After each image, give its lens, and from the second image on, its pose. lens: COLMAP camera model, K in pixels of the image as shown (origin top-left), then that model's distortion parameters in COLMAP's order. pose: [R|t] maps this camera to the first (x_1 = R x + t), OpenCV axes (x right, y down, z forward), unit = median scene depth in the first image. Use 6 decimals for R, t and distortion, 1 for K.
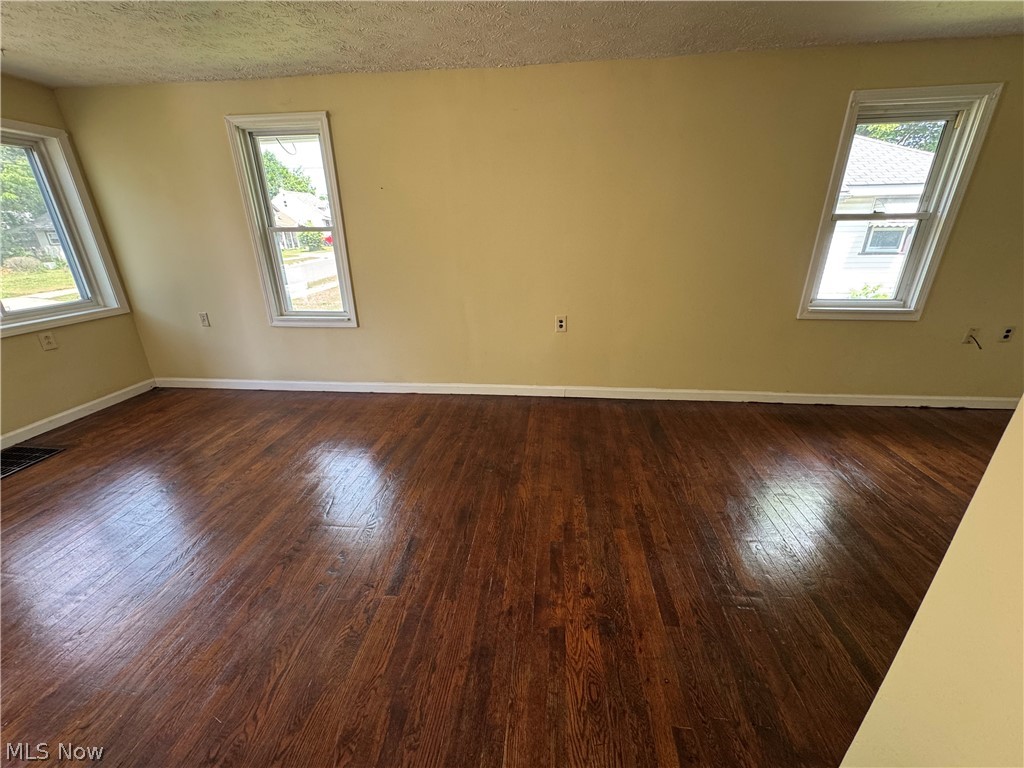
lens RADIAL K [[409.1, 0, 508.3], [0, 409.1, 381.1], [0, 0, 1]] dist [-0.003416, 0.000421]
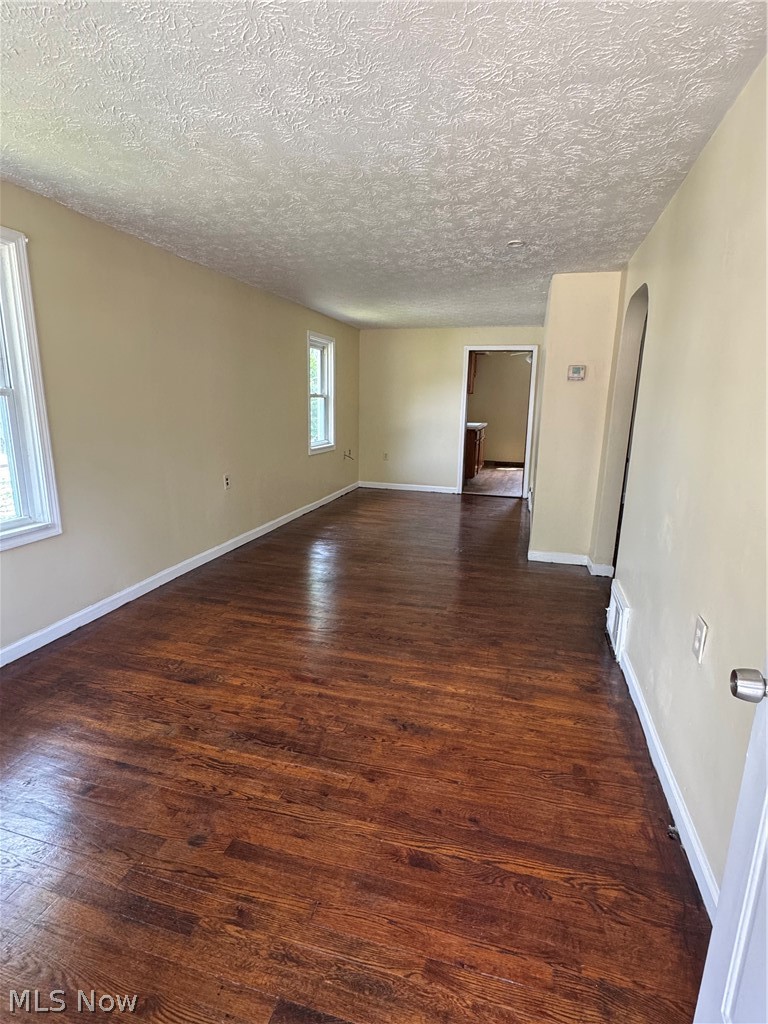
lens RADIAL K [[515.0, 0, 381.5], [0, 515.0, 515.6], [0, 0, 1]] dist [-0.001295, -0.000049]
pose [[0.159133, -0.196658, 0.967472, -1.212179], [0.338318, 0.931486, 0.133696, -0.103460], [-0.927479, 0.306038, 0.214763, 0.361078]]
